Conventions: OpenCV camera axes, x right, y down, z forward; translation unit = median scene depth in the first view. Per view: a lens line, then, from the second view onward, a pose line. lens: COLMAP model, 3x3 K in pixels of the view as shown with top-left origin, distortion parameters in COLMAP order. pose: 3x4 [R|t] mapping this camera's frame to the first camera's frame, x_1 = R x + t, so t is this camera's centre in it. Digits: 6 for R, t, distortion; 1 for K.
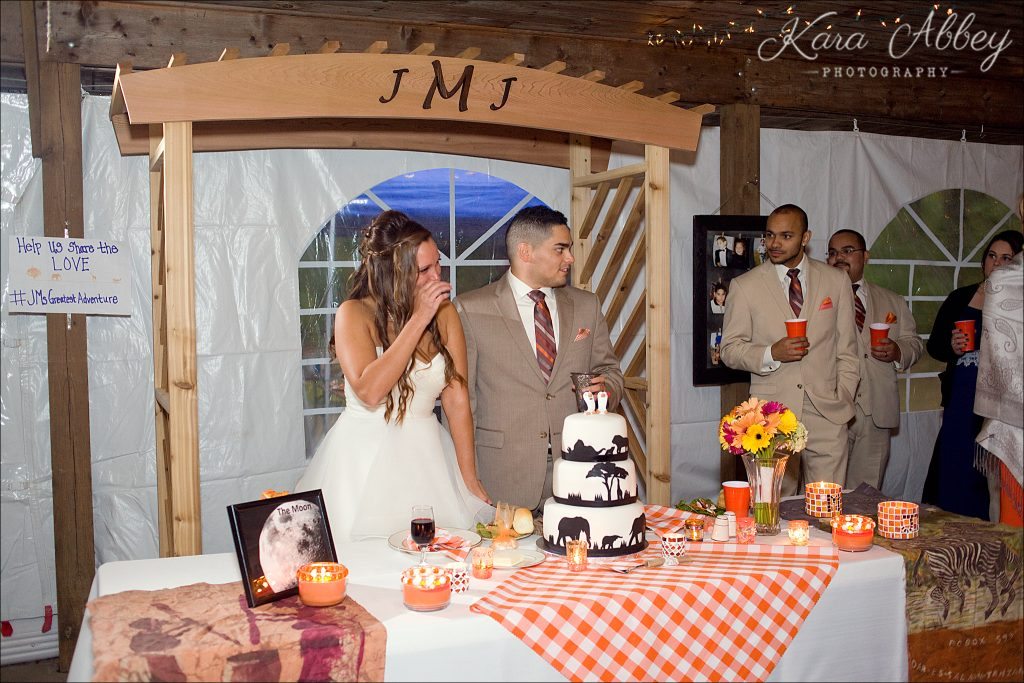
lens RADIAL K [[1031.3, 0, 492.4], [0, 1031.3, 337.6], [0, 0, 1]] dist [-0.043333, 0.000000]
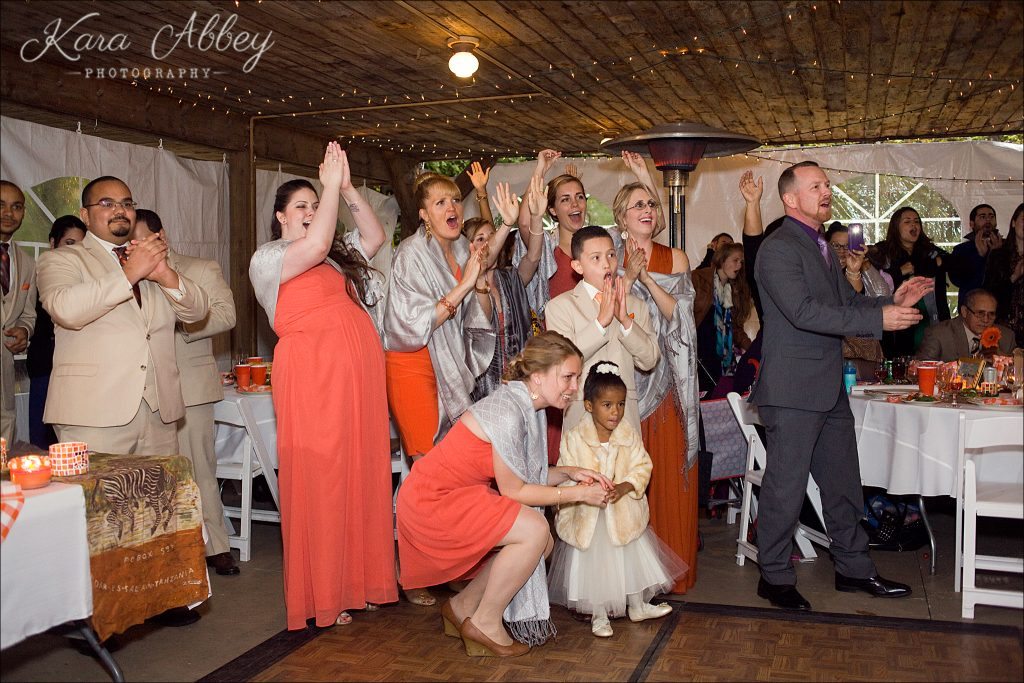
lens RADIAL K [[1031.3, 0, 511.3], [0, 1031.3, 342.0], [0, 0, 1]] dist [-0.043333, 0.000000]
pose [[0.651887, -0.030947, 0.757685, -0.108954], [0.036196, 0.999298, 0.009673, 0.060034], [-0.757452, 0.021120, 0.652549, -0.055657]]
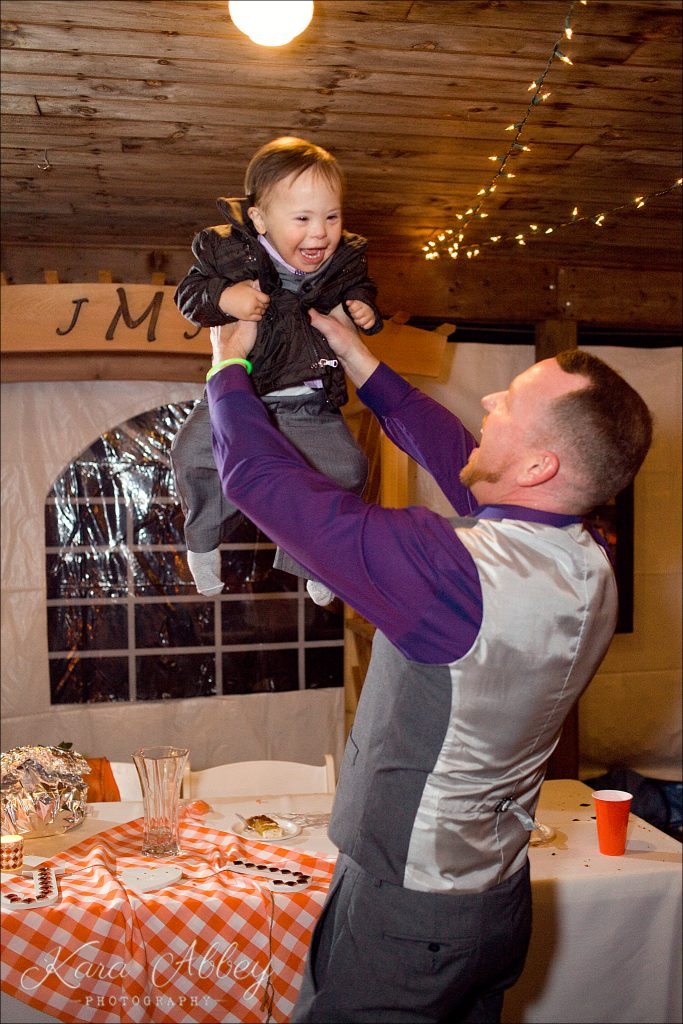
lens RADIAL K [[1031.3, 0, 313.0], [0, 1031.3, 519.5], [0, 0, 1]] dist [-0.043333, 0.000000]
pose [[0.982362, 0.008331, -0.186805, 0.338330], [-0.014255, 0.999436, -0.030390, -0.040403], [0.186446, 0.032517, 0.981927, 0.147657]]
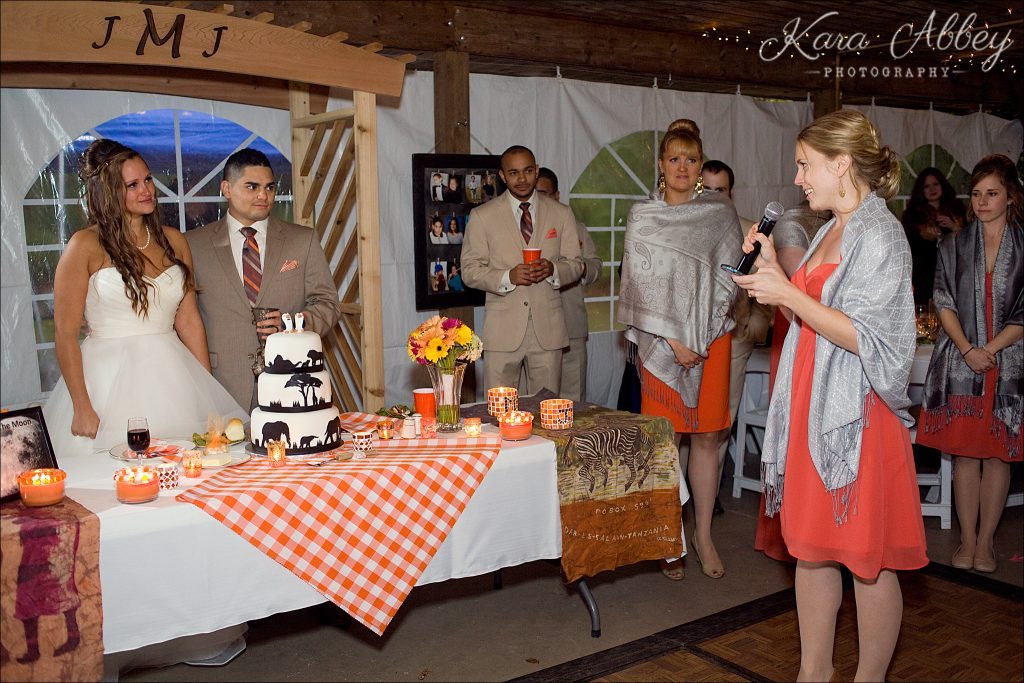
lens RADIAL K [[1031.3, 0, 491.9], [0, 1031.3, 338.0], [0, 0, 1]] dist [-0.043333, 0.000000]
pose [[0.975221, -0.031852, 0.218927, 0.058601], [0.017668, 0.997634, 0.066442, 0.007317], [-0.220525, -0.060928, 0.973476, -0.150089]]
